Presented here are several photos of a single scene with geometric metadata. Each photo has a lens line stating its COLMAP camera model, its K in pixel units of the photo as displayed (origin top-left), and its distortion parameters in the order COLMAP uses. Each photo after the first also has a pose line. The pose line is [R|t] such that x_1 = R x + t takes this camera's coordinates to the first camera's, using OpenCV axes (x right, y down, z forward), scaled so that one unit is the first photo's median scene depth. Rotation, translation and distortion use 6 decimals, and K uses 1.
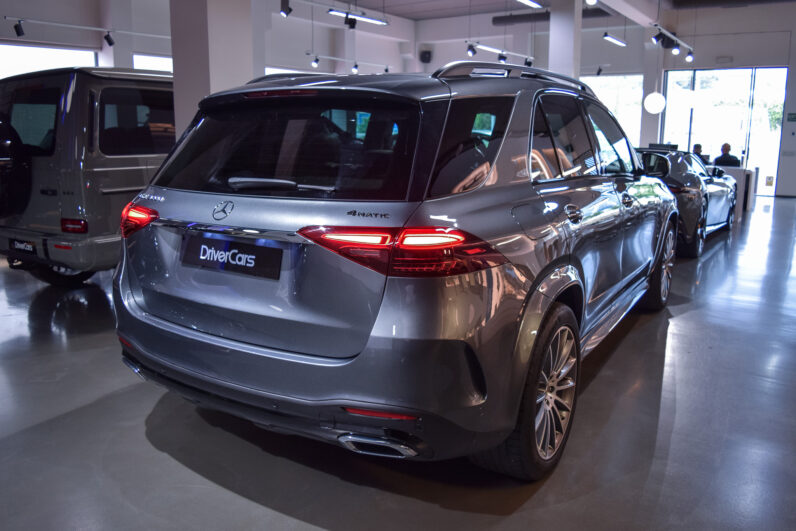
lens RADIAL K [[610.2, 0, 398.2], [0, 610.2, 269.0], [0, 0, 1]] dist [-0.003924, -0.000122]
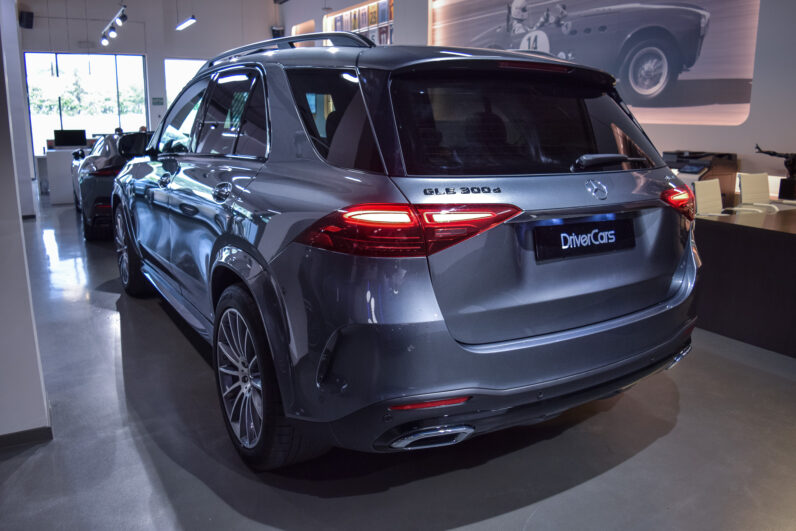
lens RADIAL K [[615.6, 0, 395.6], [0, 615.6, 258.5], [0, 0, 1]] dist [-0.080927, 0.004196]
pose [[0.452784, -0.198505, 0.869242, -1.243501], [0.187539, 0.974296, 0.124808, -0.164615], [-0.871674, 0.106506, 0.478373, 0.814147]]
